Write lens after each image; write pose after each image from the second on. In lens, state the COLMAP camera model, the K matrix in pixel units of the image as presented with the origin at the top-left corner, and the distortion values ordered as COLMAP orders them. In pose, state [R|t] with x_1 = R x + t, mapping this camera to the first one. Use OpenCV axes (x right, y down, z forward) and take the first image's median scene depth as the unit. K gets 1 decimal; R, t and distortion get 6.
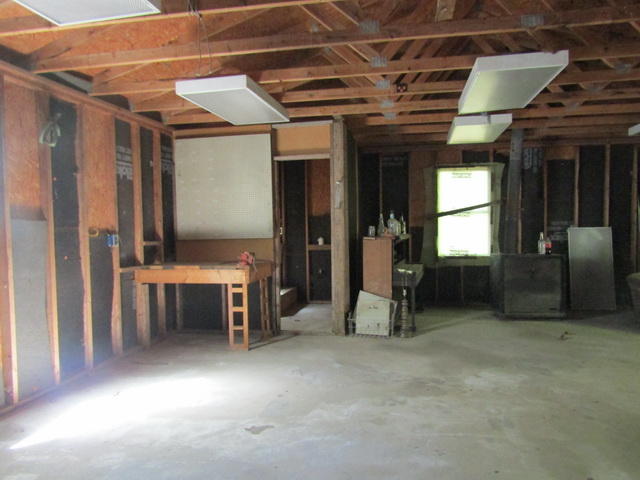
lens RADIAL K [[459.9, 0, 320.0], [0, 459.9, 240.0], [0, 0, 1]] dist [-0.029126, 0.009872]
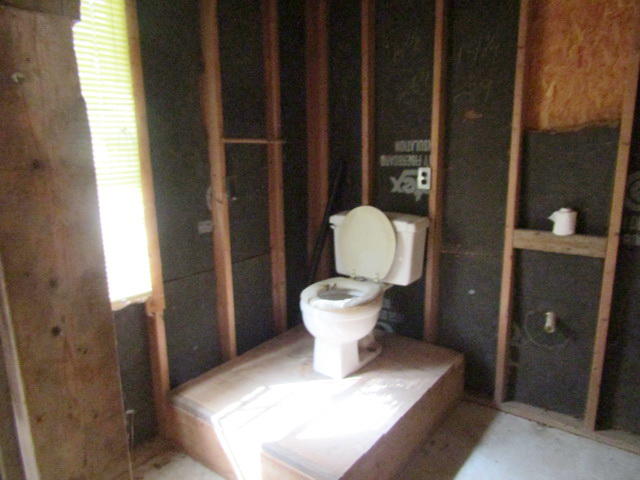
lens RADIAL K [[459.9, 0, 320.0], [0, 459.9, 240.0], [0, 0, 1]] dist [-0.029126, 0.009872]
pose [[0.898010, 0.093008, -0.430032, -0.010373], [-0.013620, 0.982809, 0.184122, -0.035212], [0.439764, -0.159486, 0.883839, 0.686893]]
